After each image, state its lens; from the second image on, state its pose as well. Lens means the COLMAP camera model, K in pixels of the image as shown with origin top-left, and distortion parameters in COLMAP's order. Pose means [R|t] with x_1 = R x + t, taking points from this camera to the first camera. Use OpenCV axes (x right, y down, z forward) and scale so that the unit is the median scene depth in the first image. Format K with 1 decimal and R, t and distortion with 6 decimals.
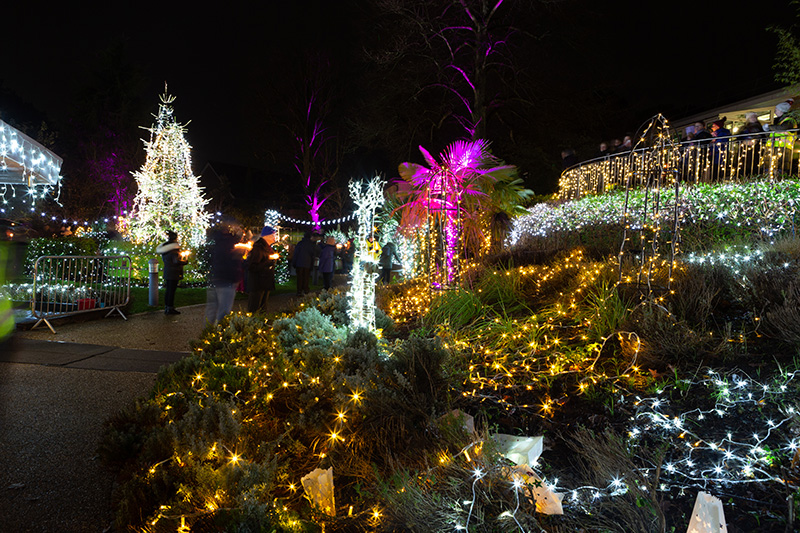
lens RADIAL K [[575.9, 0, 408.6], [0, 575.9, 263.9], [0, 0, 1]] dist [-0.035074, 0.032025]
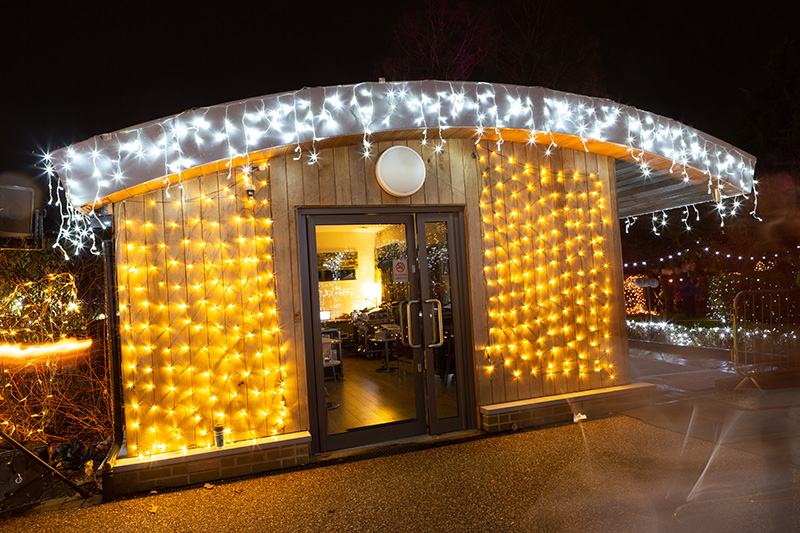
lens RADIAL K [[575.9, 0, 408.6], [0, 575.9, 263.9], [0, 0, 1]] dist [-0.035074, 0.032025]
pose [[0.487458, -0.094933, -0.867970, -0.208200], [0.033044, 0.995365, -0.090309, 0.003674], [0.872521, 0.015340, 0.488336, 0.265551]]
